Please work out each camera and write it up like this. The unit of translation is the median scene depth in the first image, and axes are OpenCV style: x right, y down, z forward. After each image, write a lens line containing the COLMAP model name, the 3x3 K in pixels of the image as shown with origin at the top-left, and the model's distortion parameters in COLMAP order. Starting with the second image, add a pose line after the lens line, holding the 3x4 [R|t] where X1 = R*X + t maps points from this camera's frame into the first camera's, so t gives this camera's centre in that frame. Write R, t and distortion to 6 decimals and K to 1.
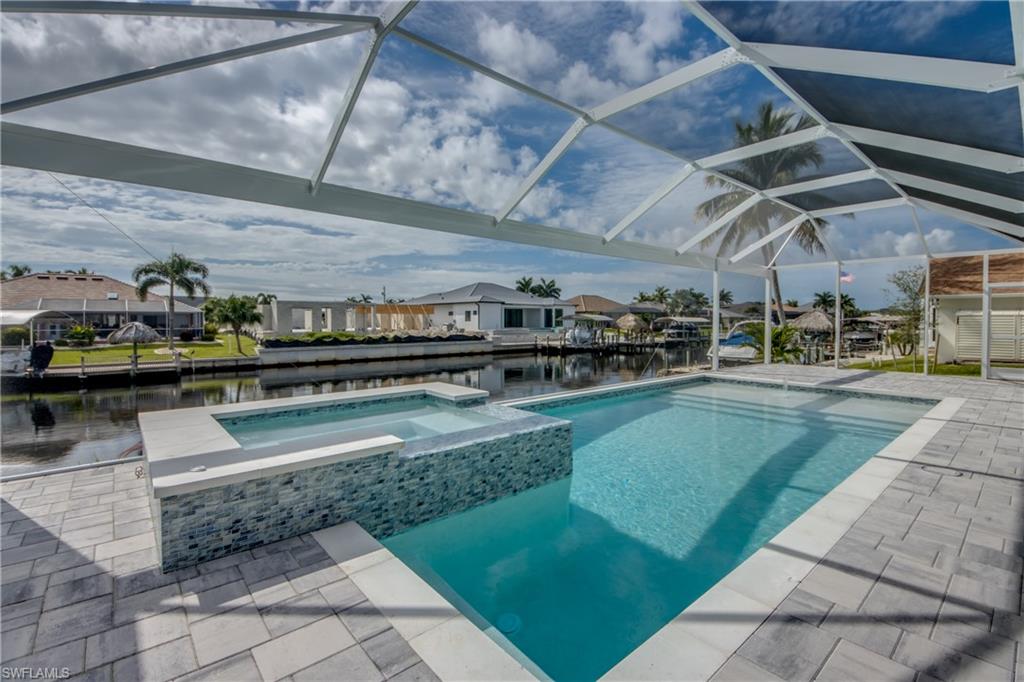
lens RADIAL K [[433.7, 0, 535.4], [0, 433.7, 324.0], [0, 0, 1]] dist [0.003187, -0.003635]
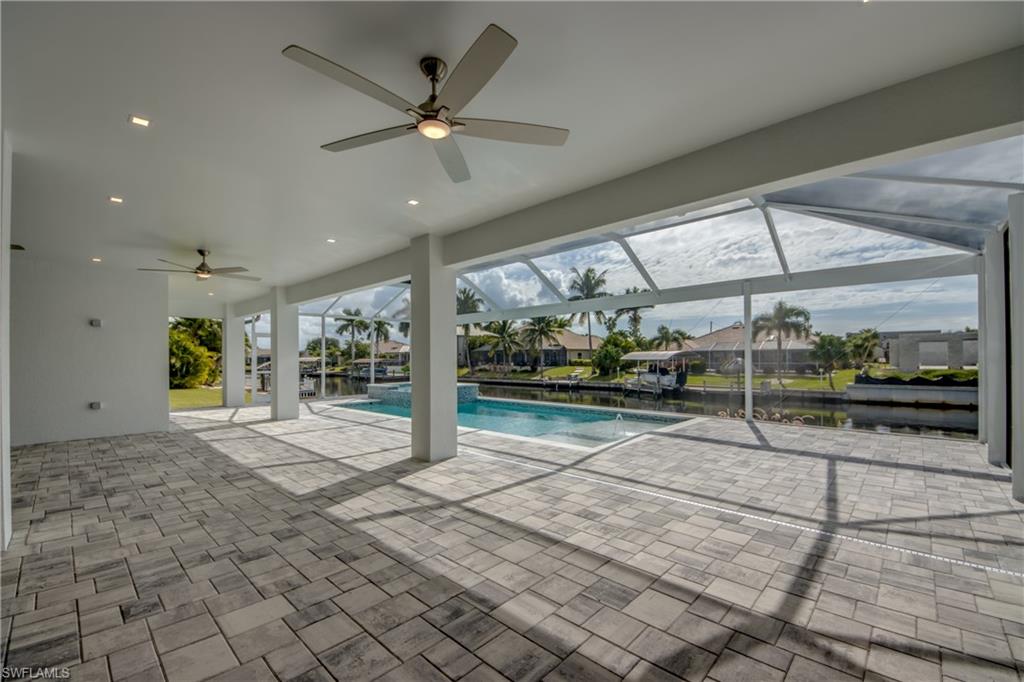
lens RADIAL K [[433.7, 0, 519.0], [0, 433.7, 347.7], [0, 0, 1]] dist [0.003187, -0.003635]
pose [[0.037606, -0.025293, -0.998972, 0.366212], [0.000430, 0.999680, -0.025295, -0.003088], [0.999293, 0.000522, 0.037605, 0.181071]]
